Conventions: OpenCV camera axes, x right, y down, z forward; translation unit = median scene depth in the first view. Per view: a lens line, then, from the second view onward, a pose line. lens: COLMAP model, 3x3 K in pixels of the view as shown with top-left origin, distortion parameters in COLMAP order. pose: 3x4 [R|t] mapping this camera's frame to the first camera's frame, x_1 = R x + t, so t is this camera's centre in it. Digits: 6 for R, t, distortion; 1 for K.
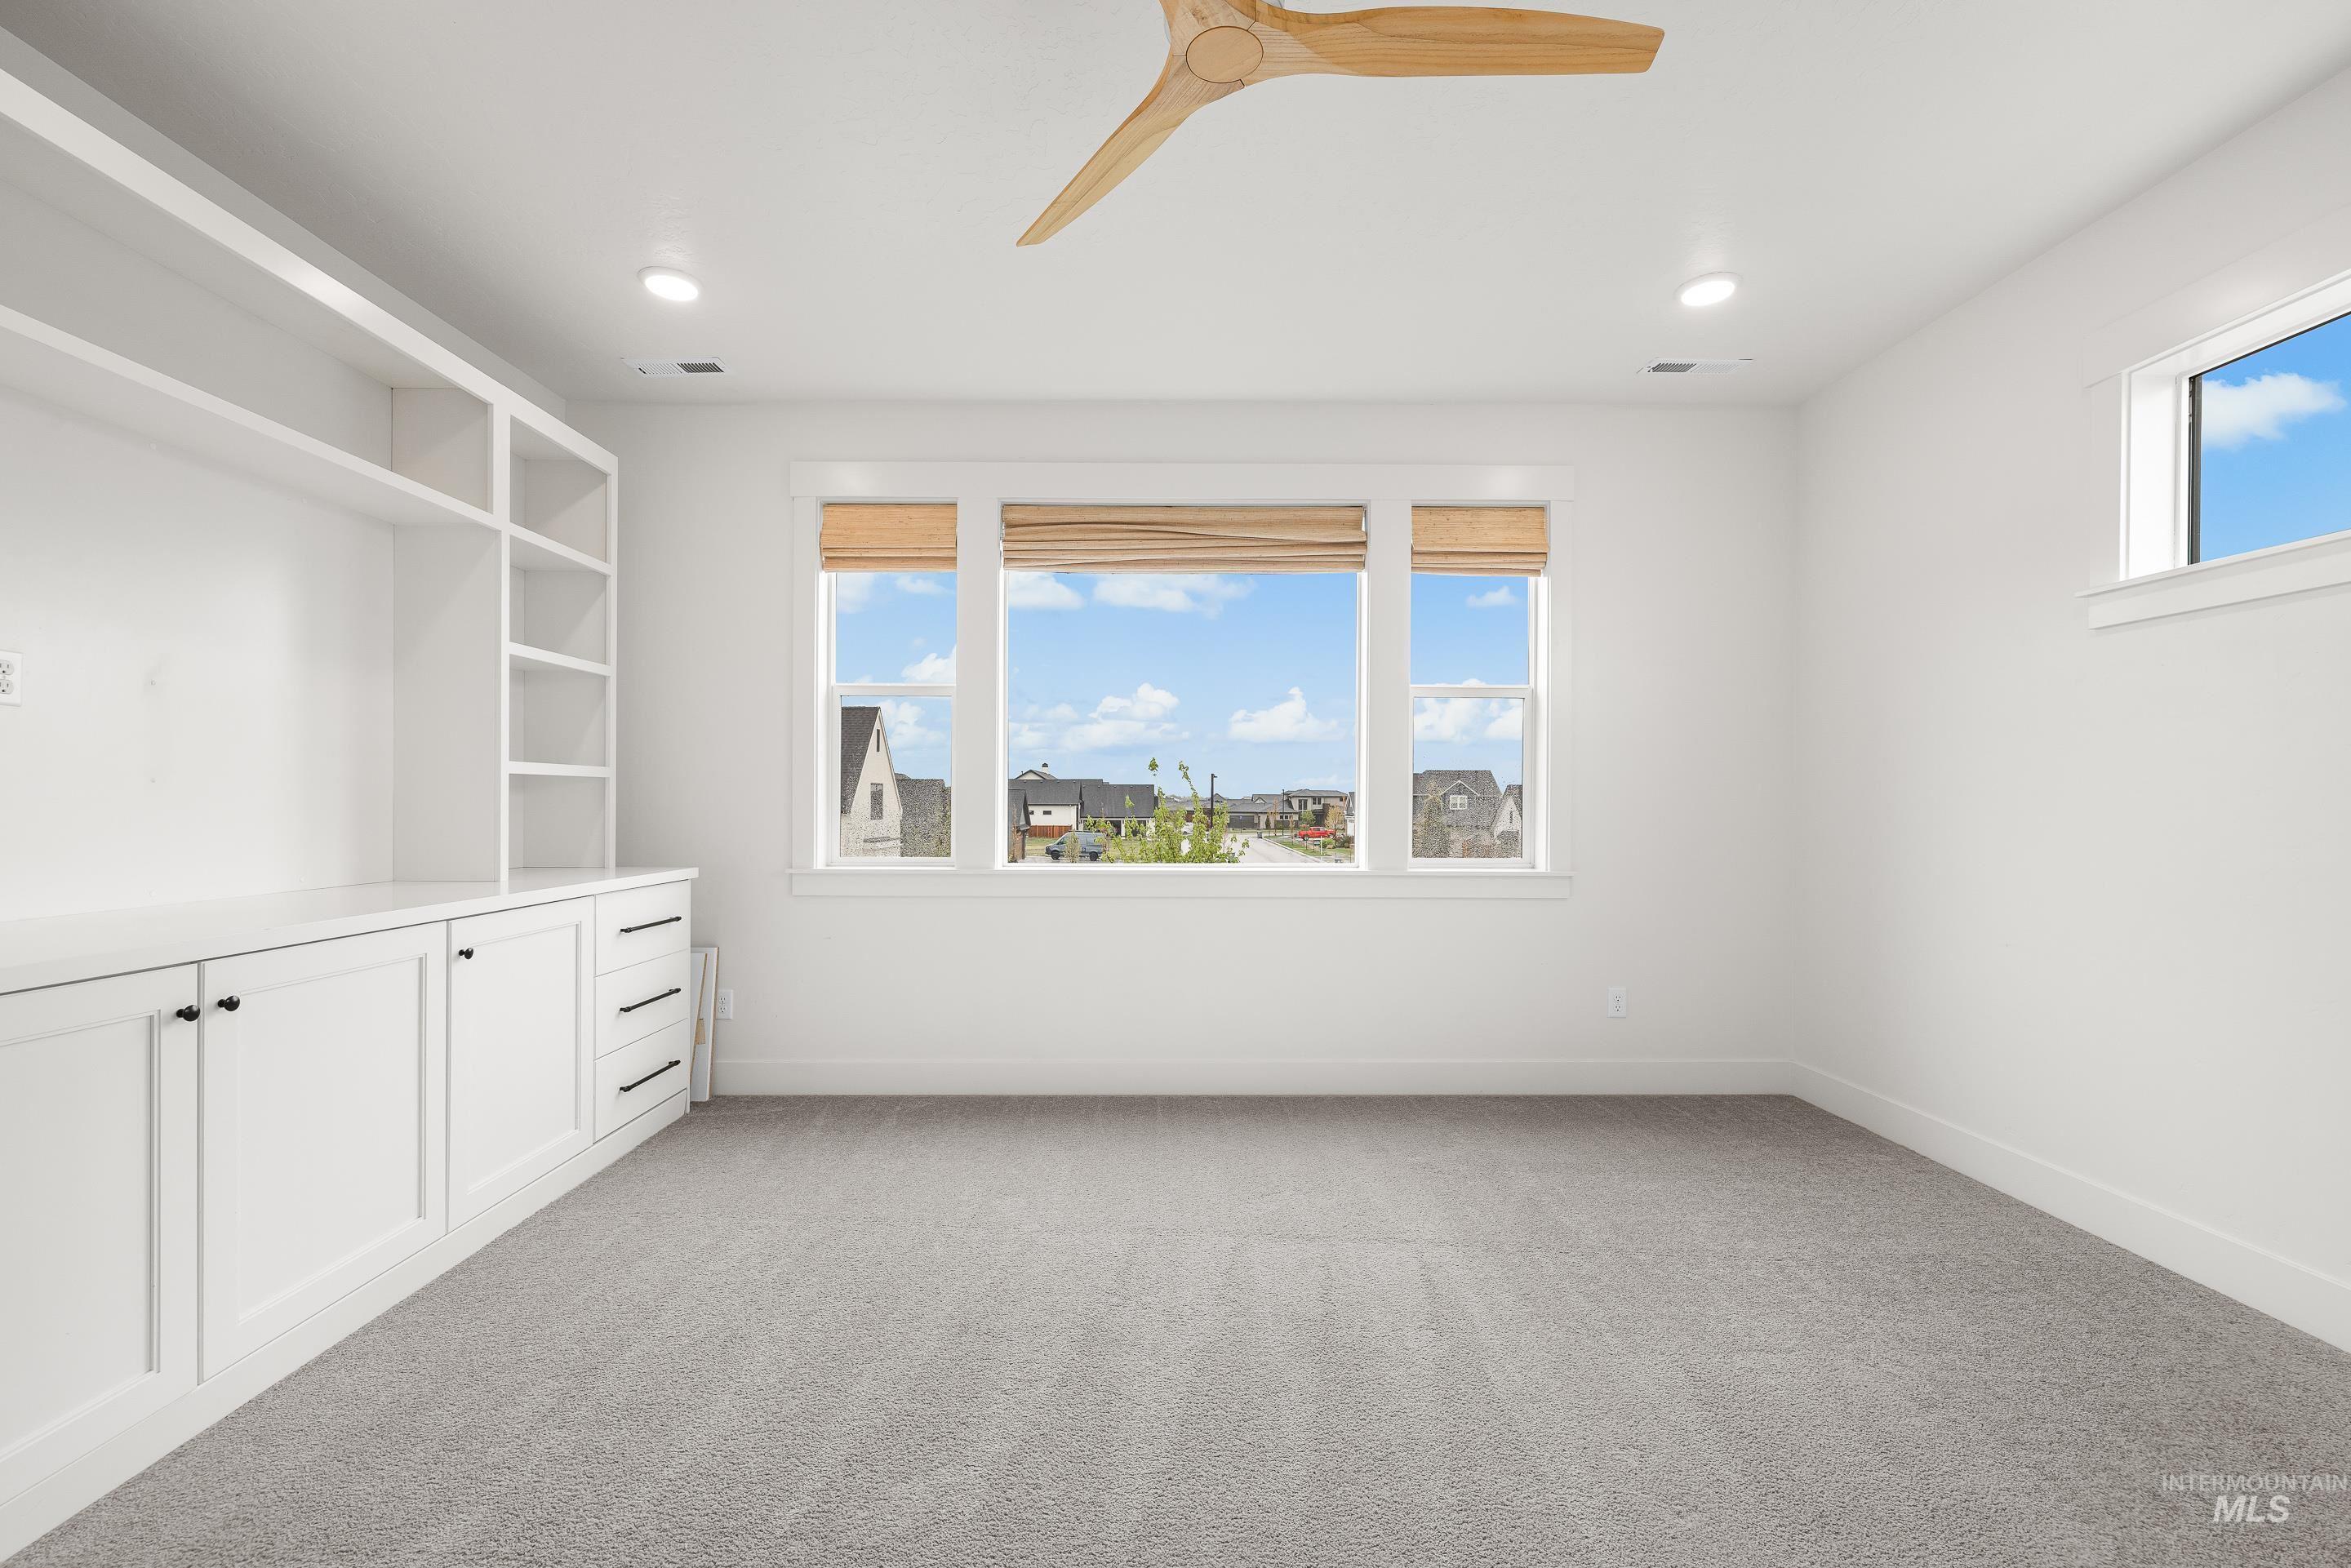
lens RADIAL K [[1011.6, 0, 1172.5], [0, 1011.6, 799.3], [0, 0, 1]] dist [0.002155, -0.000057]
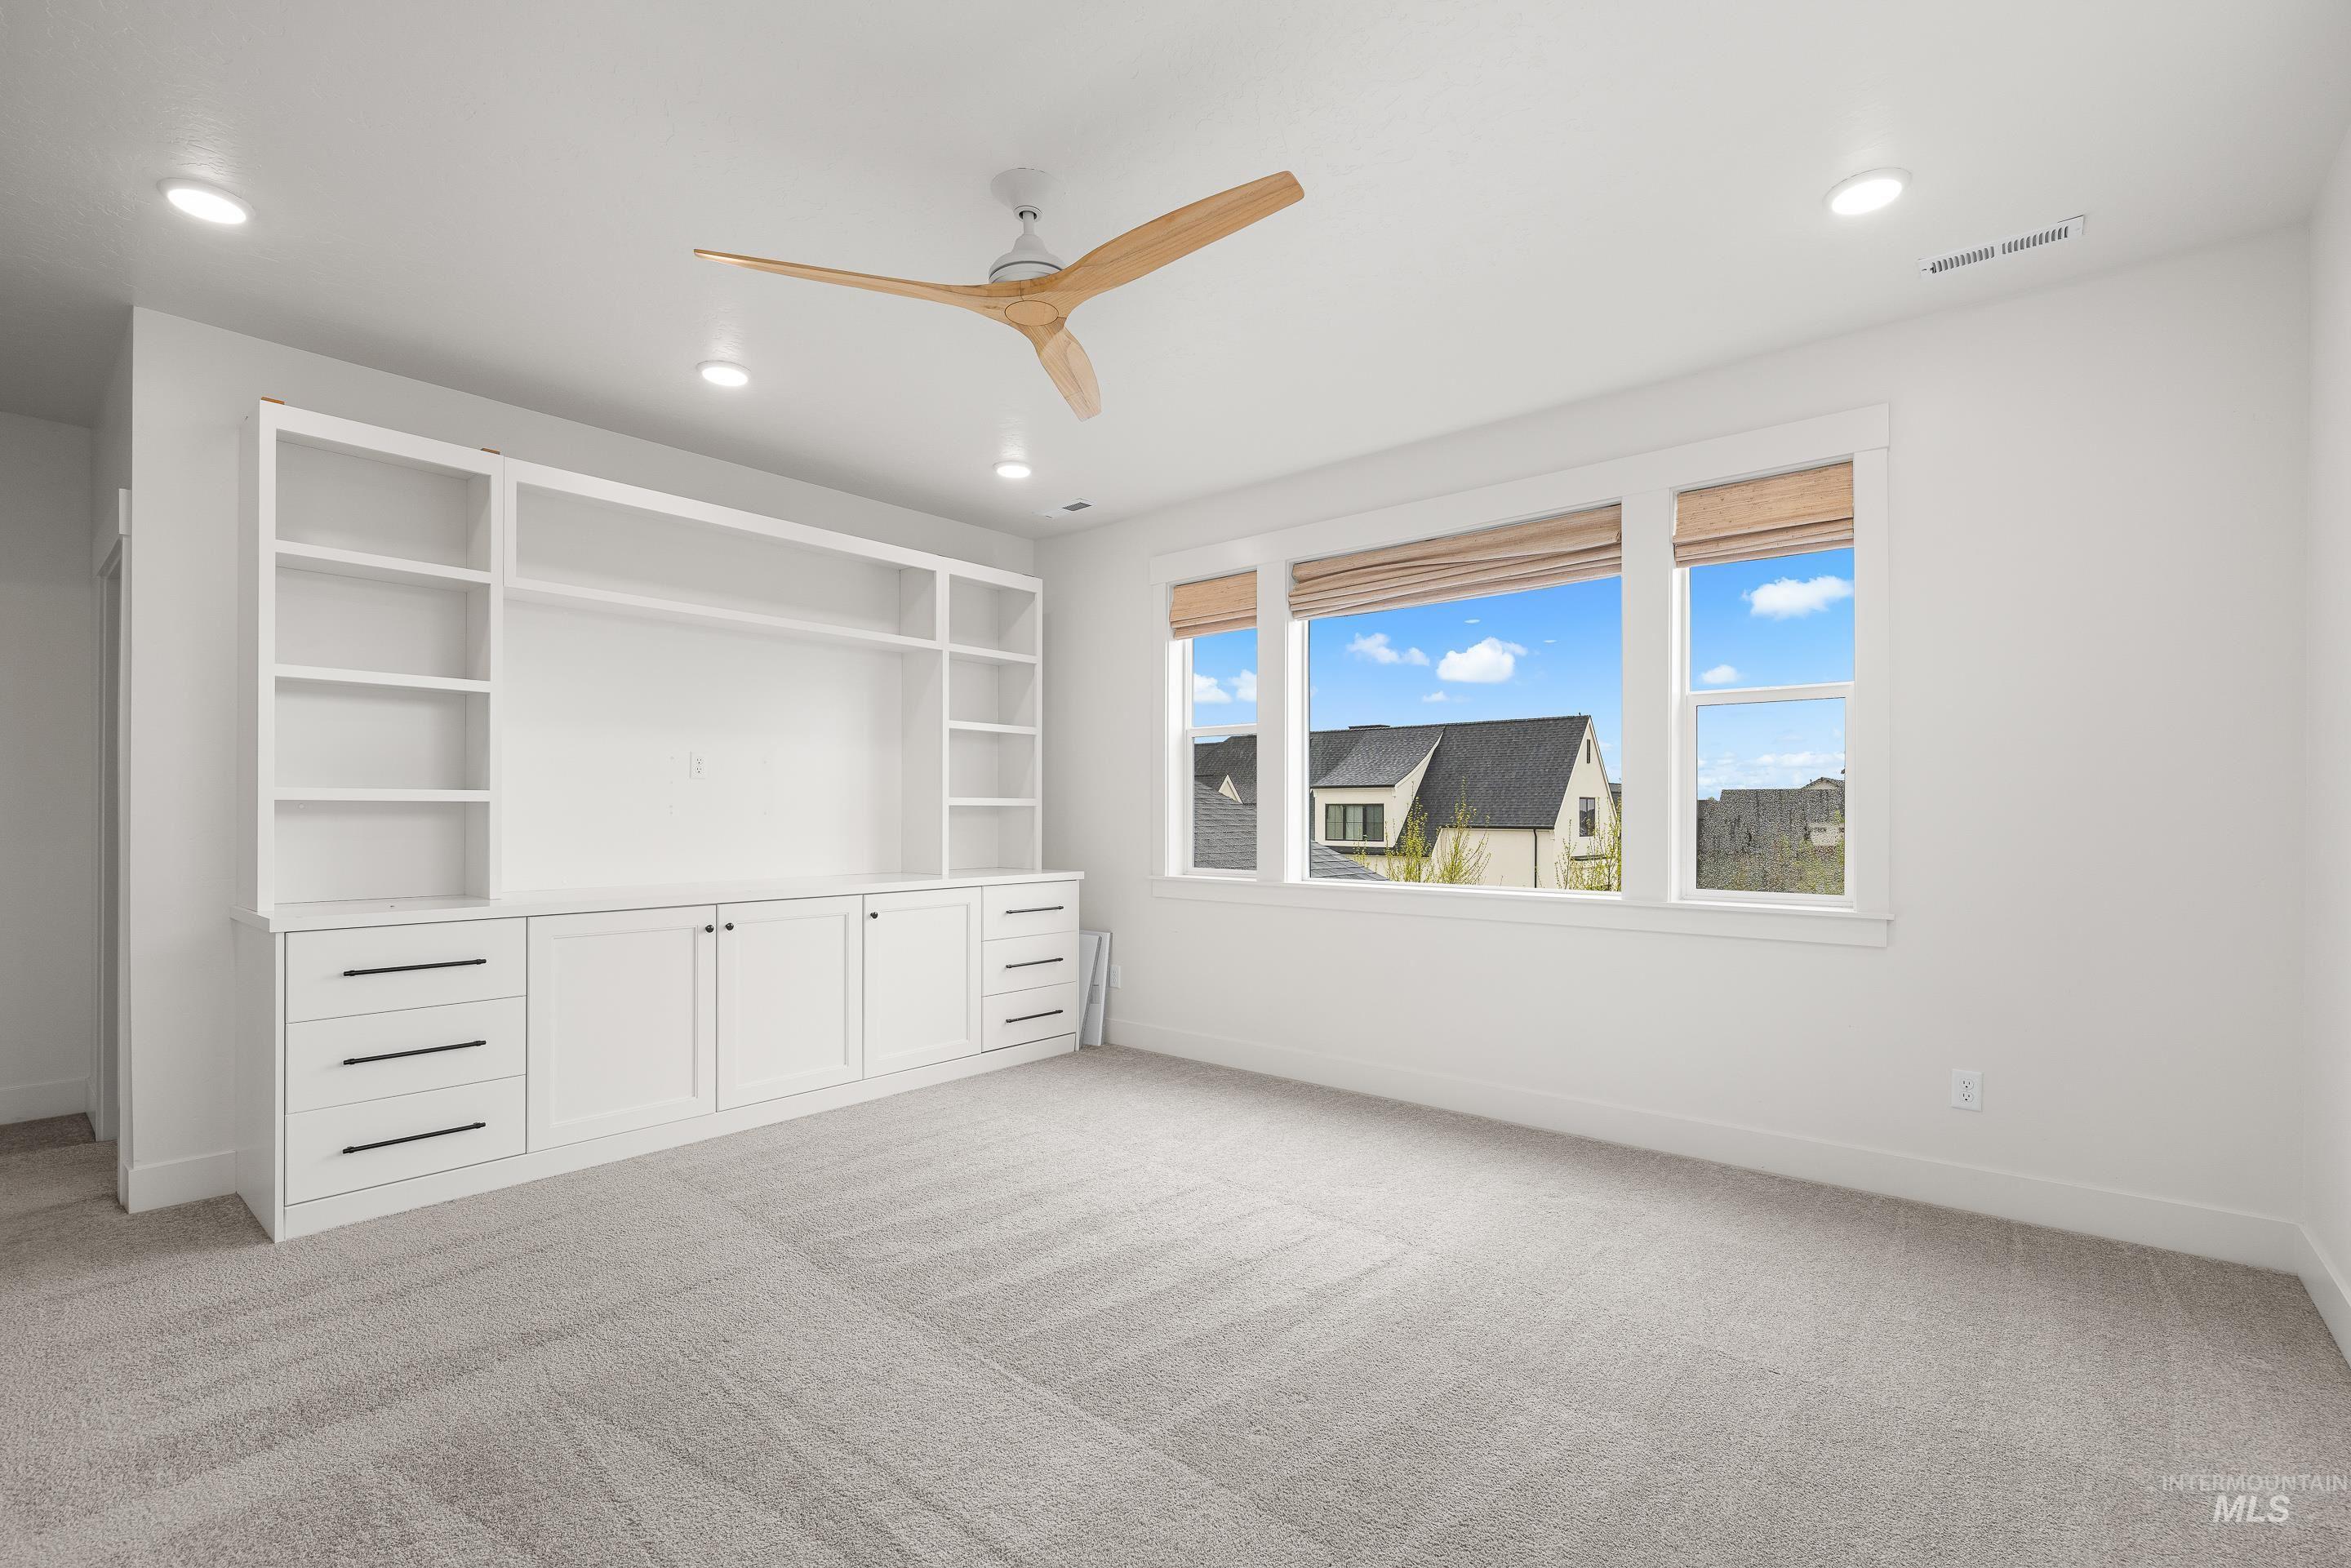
lens RADIAL K [[1085.9, 0, 1169.2], [0, 1085.9, 808.6], [0, 0, 1]] dist [-0.004184, -0.000199]
pose [[0.744409, -0.005858, -0.667699, 0.563544], [0.003106, 0.999981, -0.005310, -0.008722], [0.667717, 0.001879, 0.744413, -0.008657]]
